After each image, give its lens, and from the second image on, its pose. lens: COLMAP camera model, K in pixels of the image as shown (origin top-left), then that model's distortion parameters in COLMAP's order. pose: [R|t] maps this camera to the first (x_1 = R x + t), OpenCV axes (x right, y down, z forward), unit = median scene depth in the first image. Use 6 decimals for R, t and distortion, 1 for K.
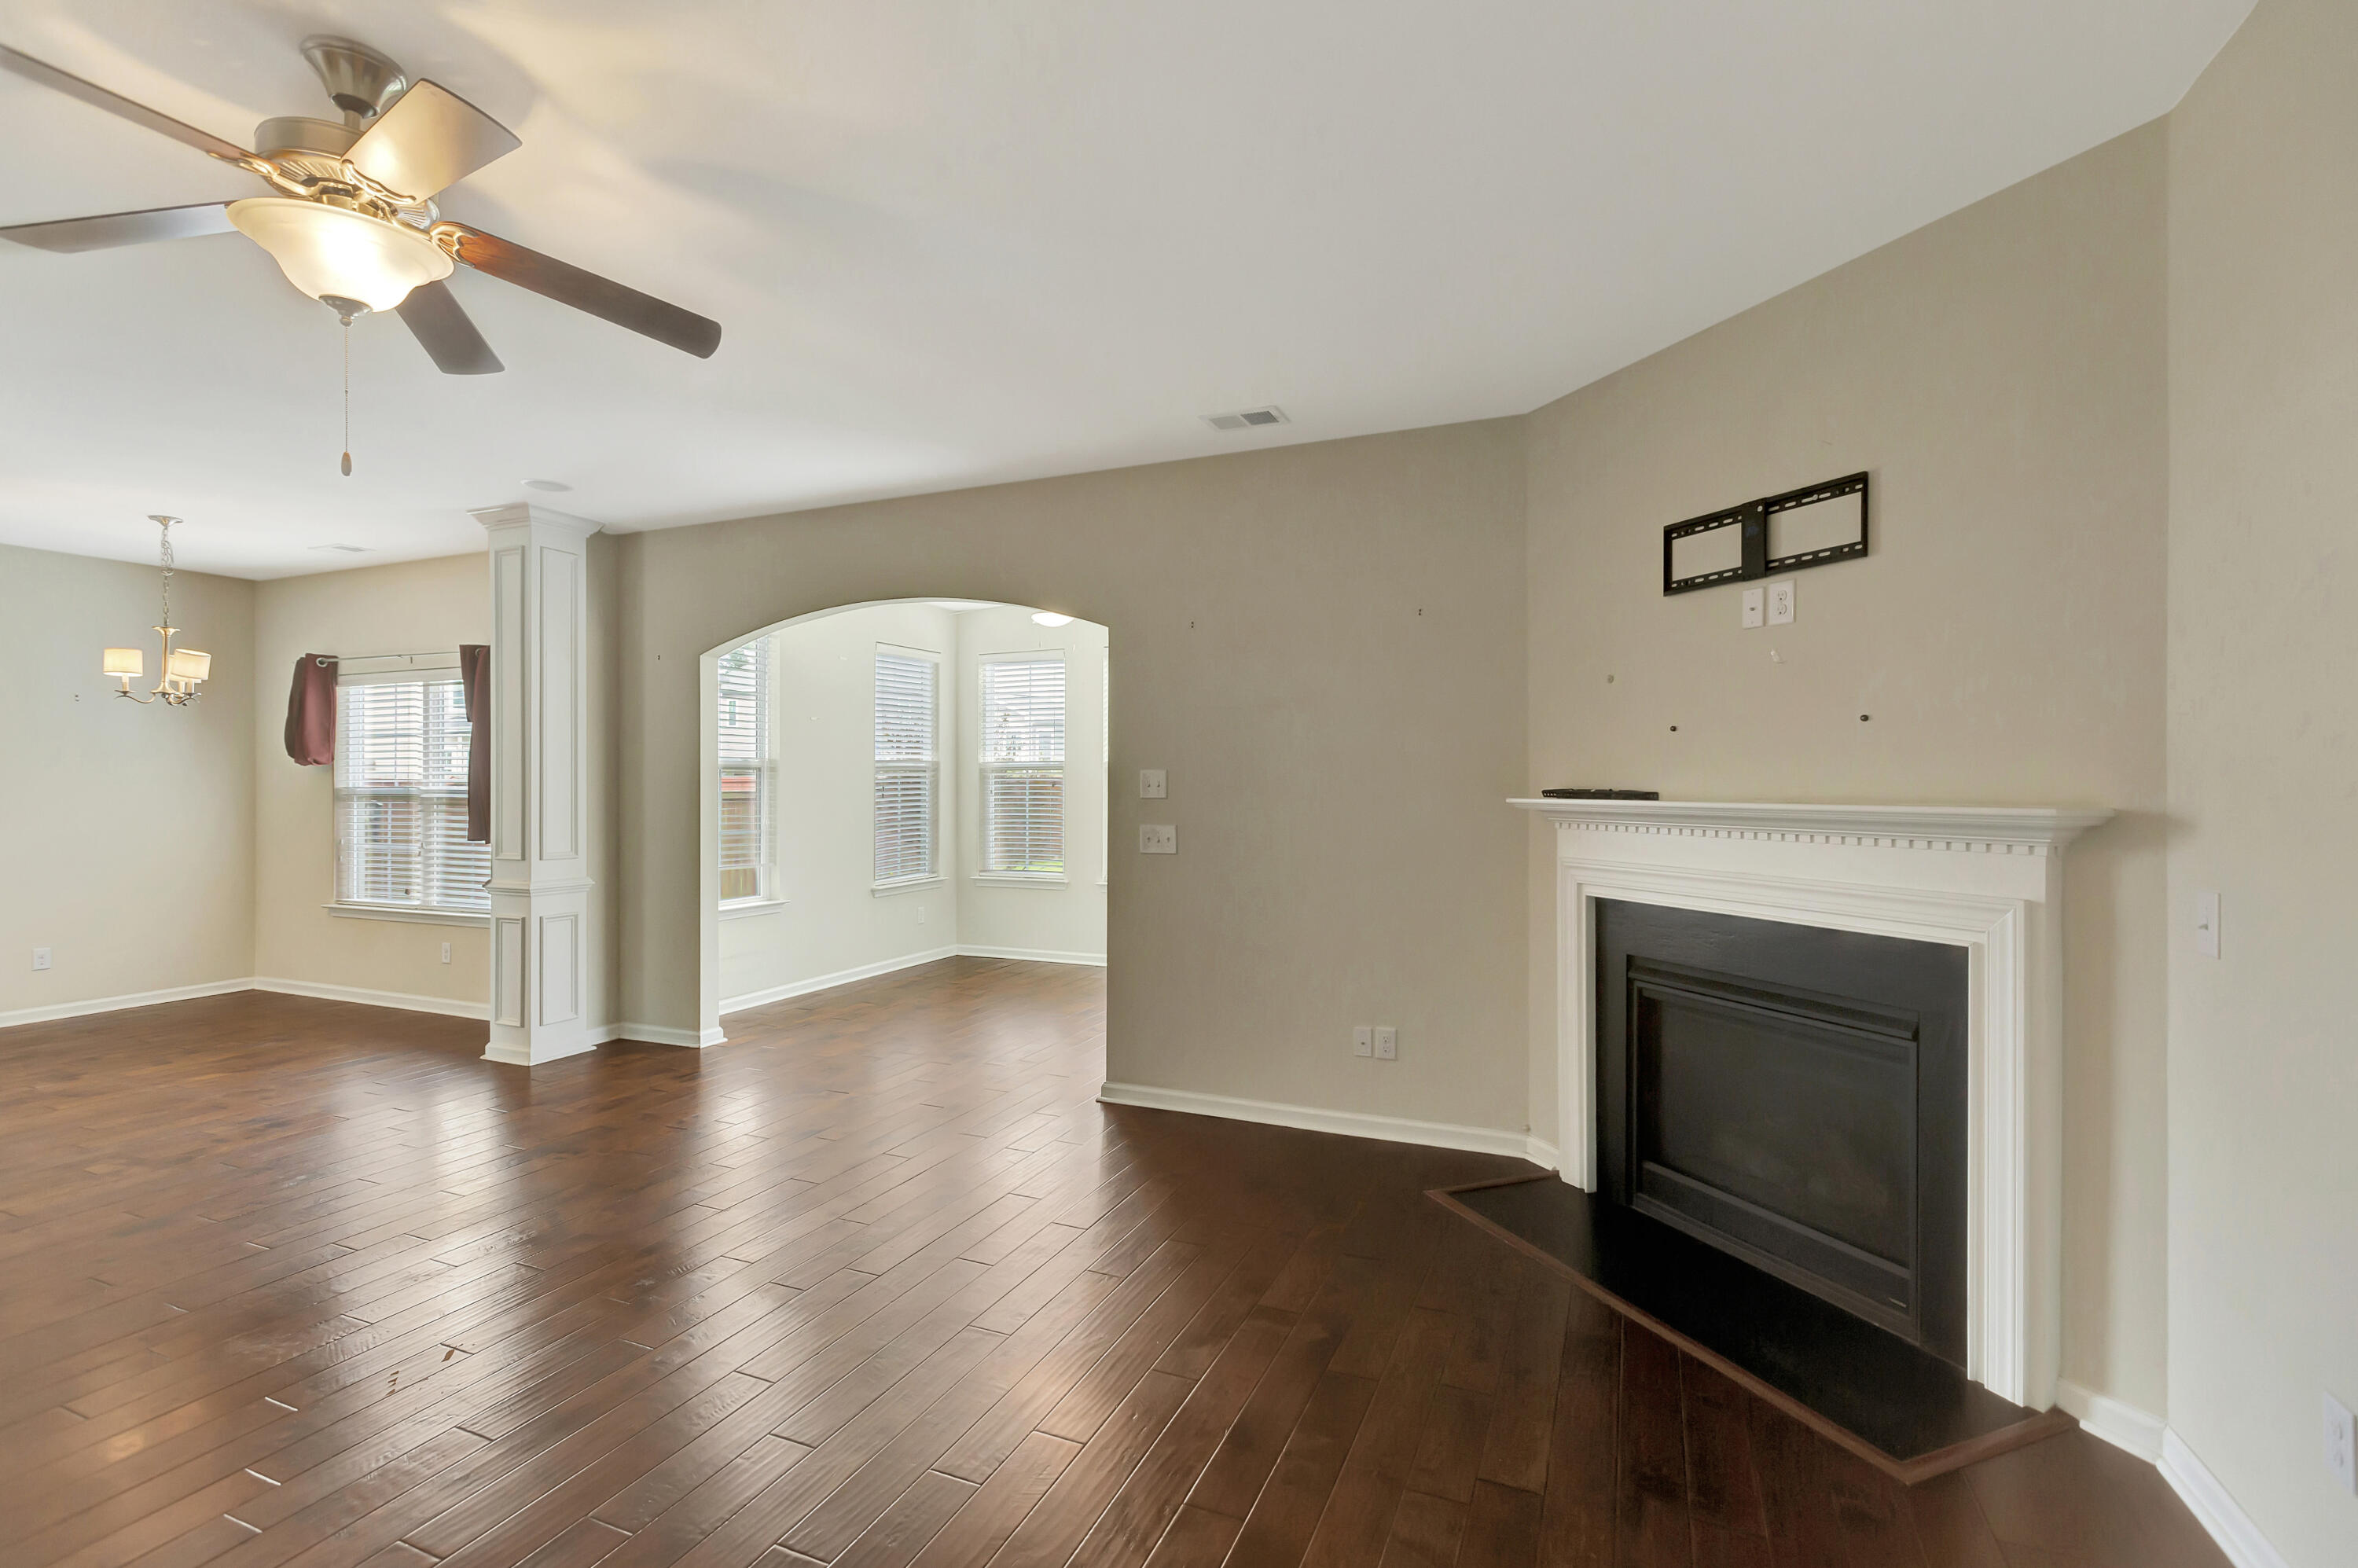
lens RADIAL K [[1092.8, 0, 1175.6], [0, 1092.8, 765.5], [0, 0, 1]] dist [-0.002756, -0.000821]
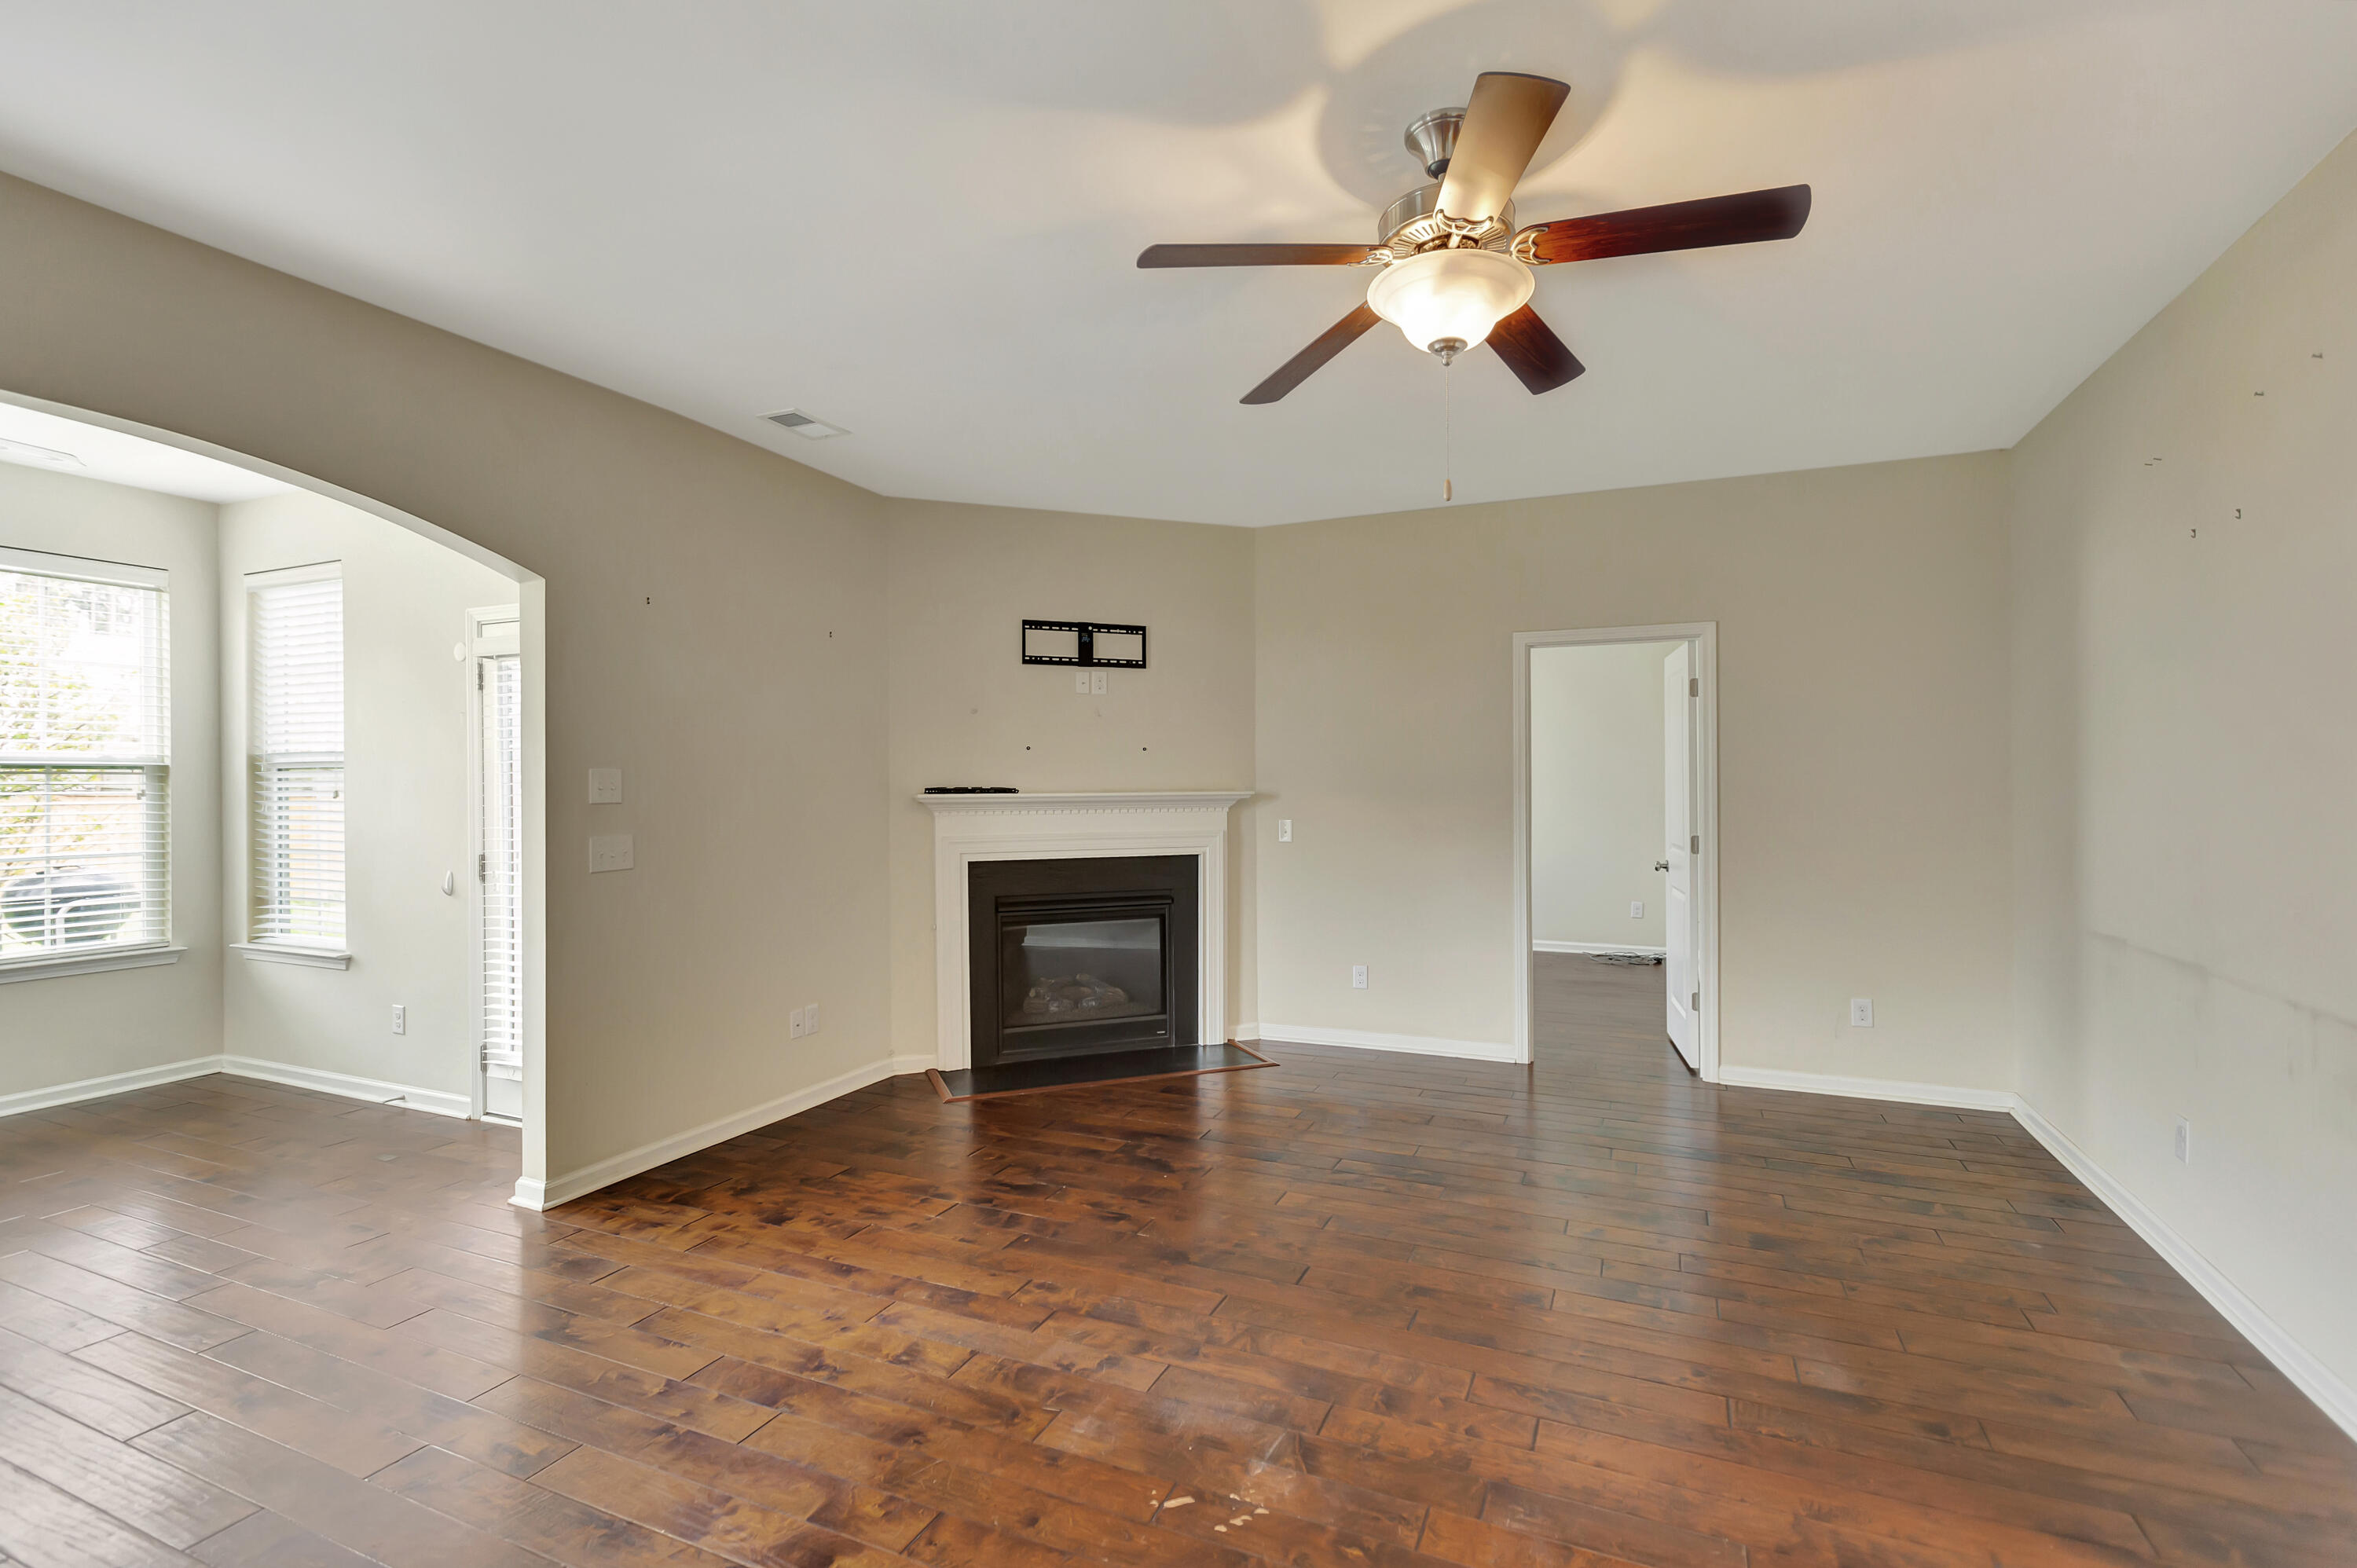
lens RADIAL K [[1092.3, 0, 1175.0], [0, 1092.3, 784.2], [0, 0, 1]] dist [-0.002756, -0.000821]
pose [[-0.005063, -0.004733, 0.999976, -1.173203], [-0.014272, 0.999887, 0.004660, 0.008165], [-0.999885, -0.014248, -0.005130, 0.818113]]
